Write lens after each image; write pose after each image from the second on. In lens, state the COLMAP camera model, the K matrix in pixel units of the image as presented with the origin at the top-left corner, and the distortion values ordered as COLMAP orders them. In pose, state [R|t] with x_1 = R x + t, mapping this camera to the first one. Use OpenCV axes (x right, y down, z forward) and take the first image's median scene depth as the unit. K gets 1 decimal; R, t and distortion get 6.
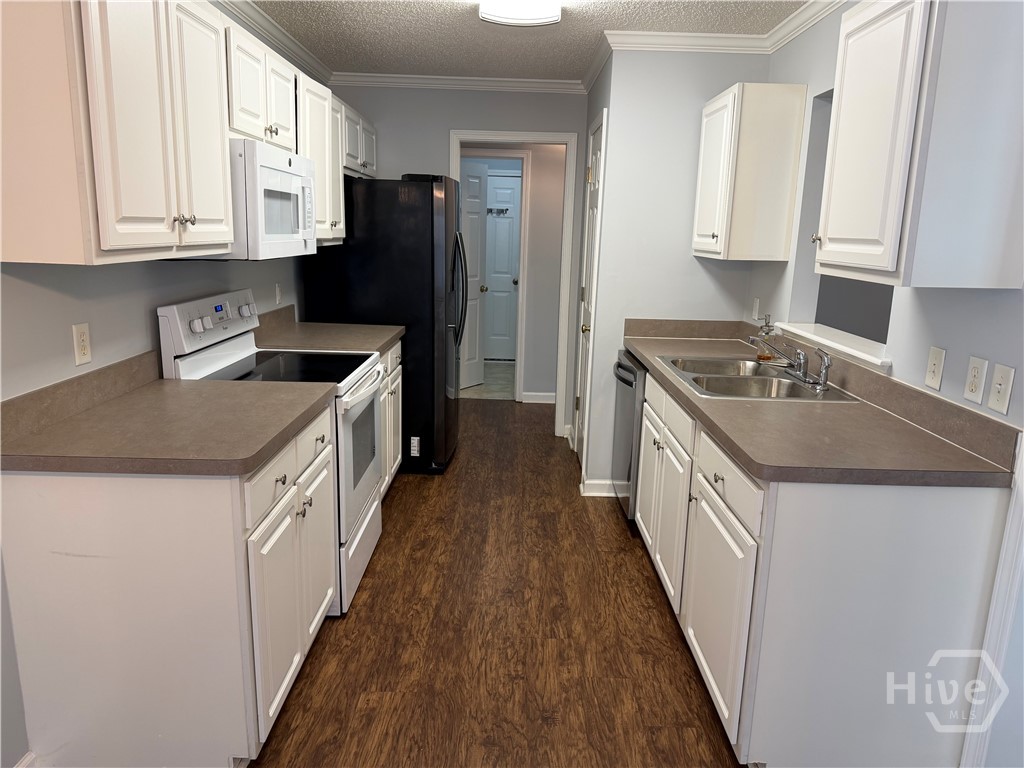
lens RADIAL K [[731.1, 0, 514.5], [0, 731.1, 389.3], [0, 0, 1]] dist [0.064929, -0.079415]
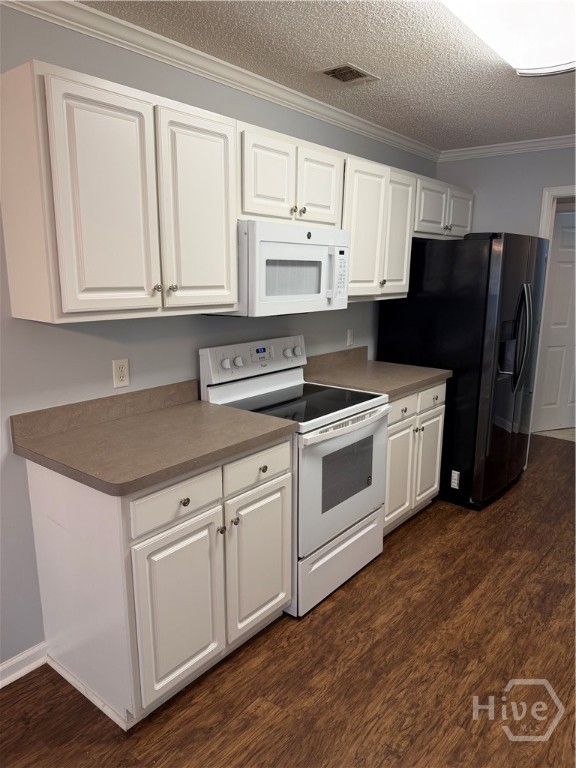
lens RADIAL K [[548.3, 0, 284.3], [0, 548.3, 391.8], [0, 0, 1]] dist [0.064929, -0.079415]
pose [[0.772385, 0.115754, -0.624518, 0.251013], [-0.120781, 0.992079, 0.034503, -0.075858], [0.623565, 0.048780, 0.780248, 0.271959]]
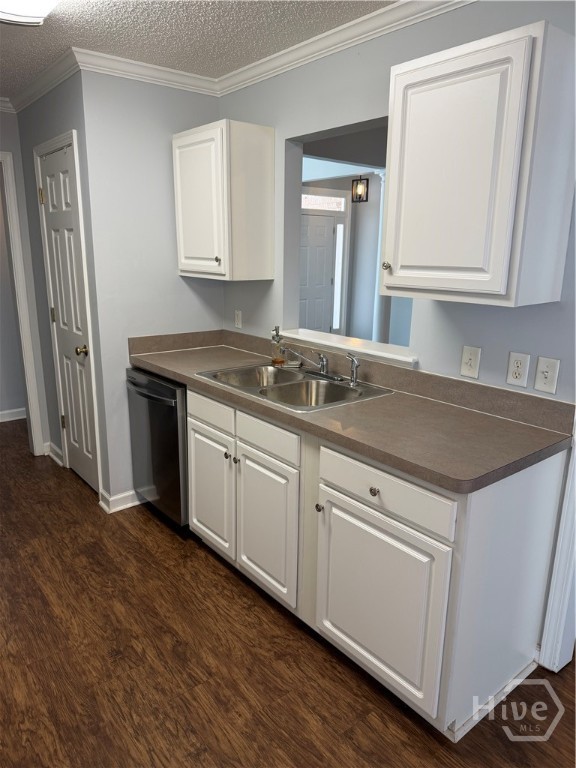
lens RADIAL K [[548.3, 0, 289.4], [0, 548.3, 388.1], [0, 0, 1]] dist [0.064929, -0.079415]
pose [[0.773917, -0.175355, 0.608525, -0.216788], [0.145280, 0.984434, 0.098912, -0.096007], [-0.616398, 0.011857, 0.787346, 0.322514]]
